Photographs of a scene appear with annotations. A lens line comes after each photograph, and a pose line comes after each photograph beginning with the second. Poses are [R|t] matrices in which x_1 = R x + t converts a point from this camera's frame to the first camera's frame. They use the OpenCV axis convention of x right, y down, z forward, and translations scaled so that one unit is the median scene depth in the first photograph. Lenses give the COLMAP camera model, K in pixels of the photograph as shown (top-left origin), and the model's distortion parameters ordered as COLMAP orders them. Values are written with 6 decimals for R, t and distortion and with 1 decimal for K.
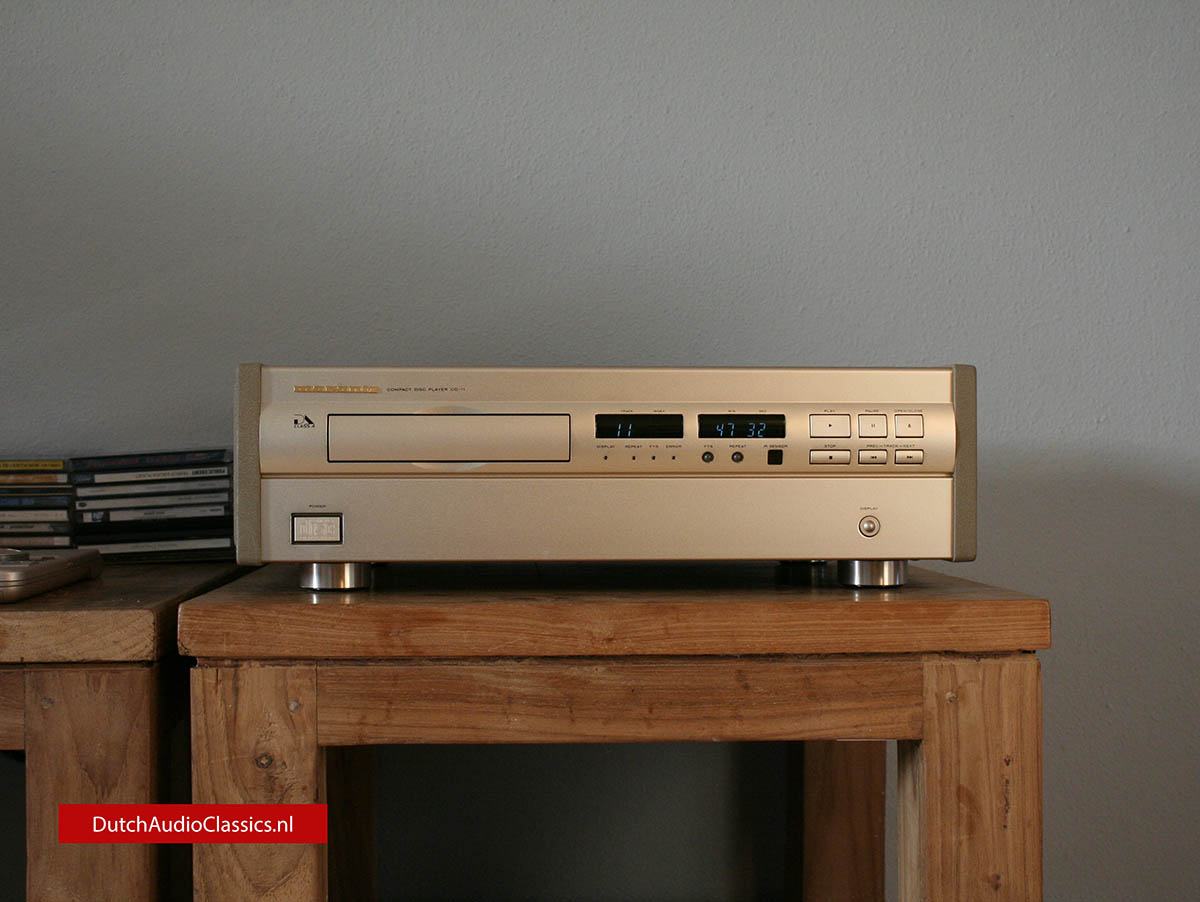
lens RADIAL K [[1769.3, 0, 600.0], [0, 1769.3, 451.0], [0, 0, 1]] dist [-0.089126, 0.161383]
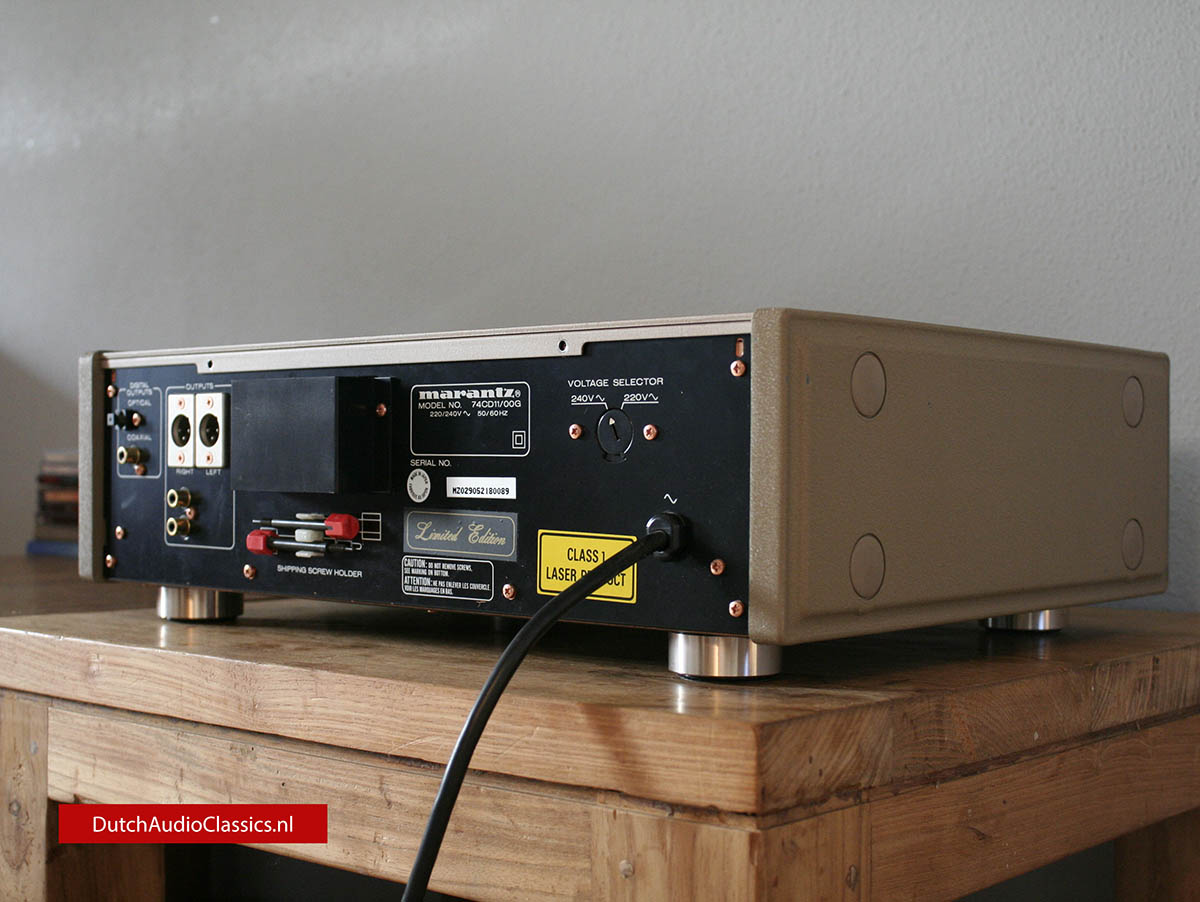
lens RADIAL K [[1769.3, 0, 600.0], [0, 1769.3, 451.0], [0, 0, 1]] dist [-0.089126, 0.161383]
pose [[0.715982, 0.002554, -0.698114, 0.616084], [-0.001719, 0.999997, 0.001896, -0.002644], [0.698117, -0.000157, 0.715984, 0.575276]]
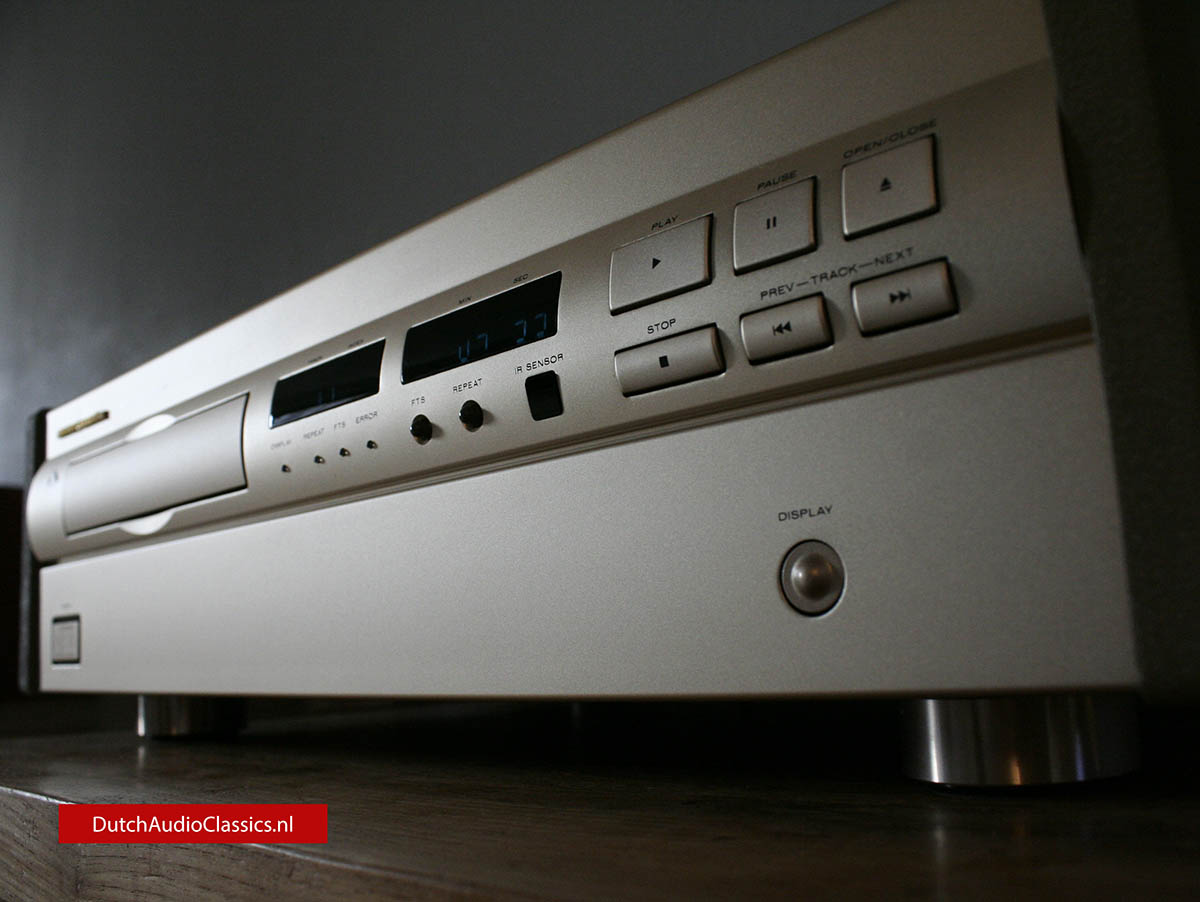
lens RADIAL K [[1092.6, 0, 600.0], [0, 1092.6, 451.0], [0, 0, 1]] dist [-0.178857, 0.146133]
pose [[0.678451, -0.160532, -0.716892, 0.271555], [0.058679, 0.984557, -0.164937, 0.052549], [0.732298, 0.069835, 0.677394, 0.917525]]
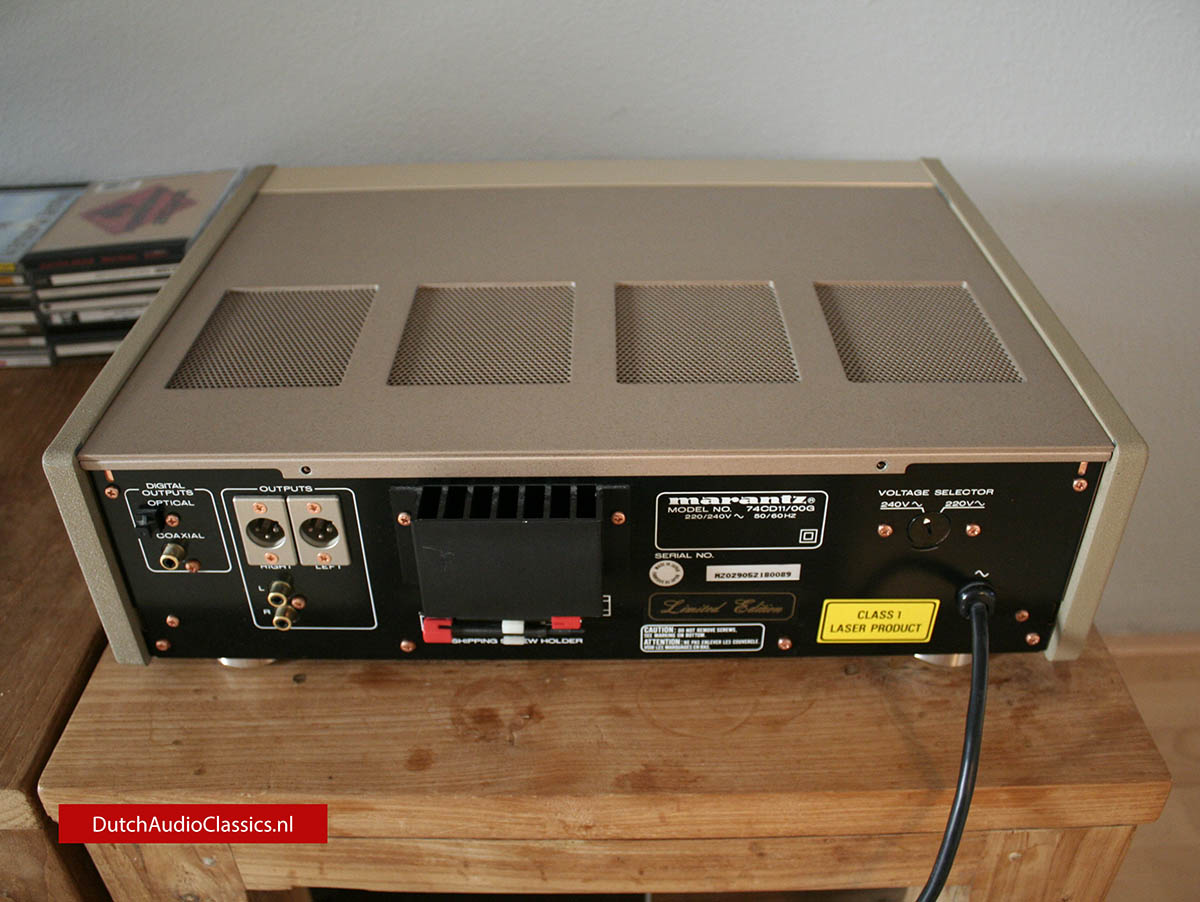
lens RADIAL K [[1103.4, 0, 600.0], [0, 1103.4, 451.0], [0, 0, 1]] dist [-0.168055, 0.128460]
pose [[0.998021, 0.027141, -0.056725, 0.032798], [0.010215, 0.820105, 0.572122, -0.295483], [0.062049, -0.571569, 0.818205, 0.706751]]
